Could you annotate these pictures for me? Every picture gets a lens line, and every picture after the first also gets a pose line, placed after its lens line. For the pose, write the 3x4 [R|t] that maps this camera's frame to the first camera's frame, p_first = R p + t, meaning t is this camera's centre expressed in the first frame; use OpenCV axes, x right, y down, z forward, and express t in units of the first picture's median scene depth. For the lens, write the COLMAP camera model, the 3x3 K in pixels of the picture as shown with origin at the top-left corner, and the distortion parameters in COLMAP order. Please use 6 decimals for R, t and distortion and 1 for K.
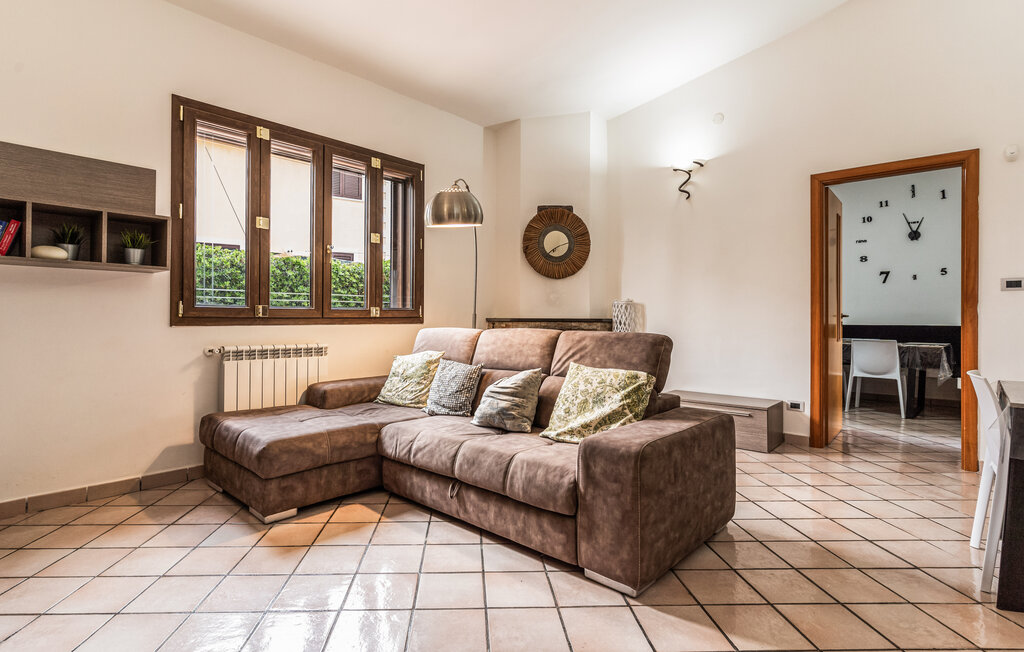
lens RADIAL K [[507.5, 0, 479.6], [0, 507.5, 310.1], [0, 0, 1]] dist [0.001458, 0.000132]
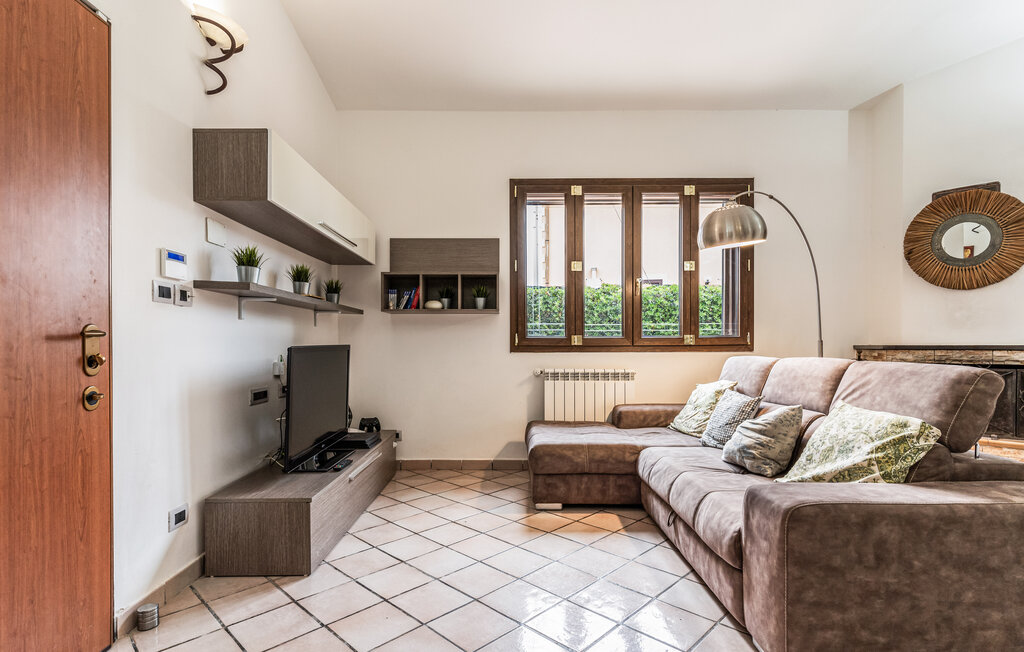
lens RADIAL K [[502.1, 0, 508.8], [0, 502.1, 345.9], [0, 0, 1]] dist [0.001065, 0.000083]
pose [[0.694747, -0.004152, -0.719242, 0.349732], [0.014619, 0.999858, 0.008349, 0.003125], [0.719105, -0.016315, 0.694710, 0.075086]]
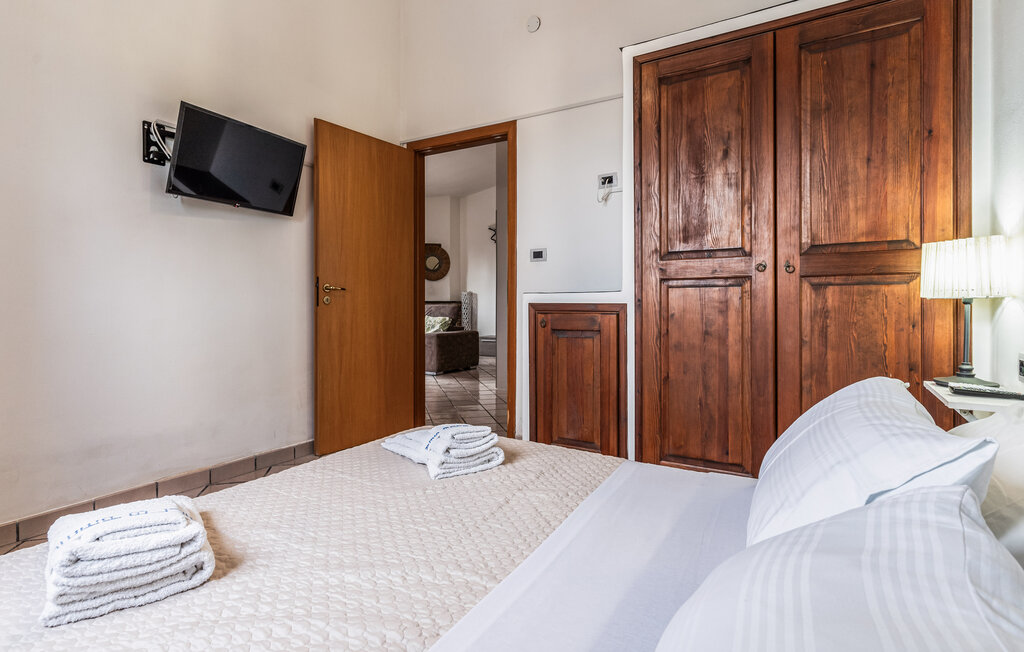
lens RADIAL K [[492.7, 0, 510.0], [0, 492.7, 317.4], [0, 0, 1]] dist [0.000978, 0.000272]
pose [[0.975044, -0.011861, 0.221693, 0.028612], [0.002987, 0.999182, 0.040322, 0.005612], [-0.221990, -0.038654, 0.974282, -1.547799]]
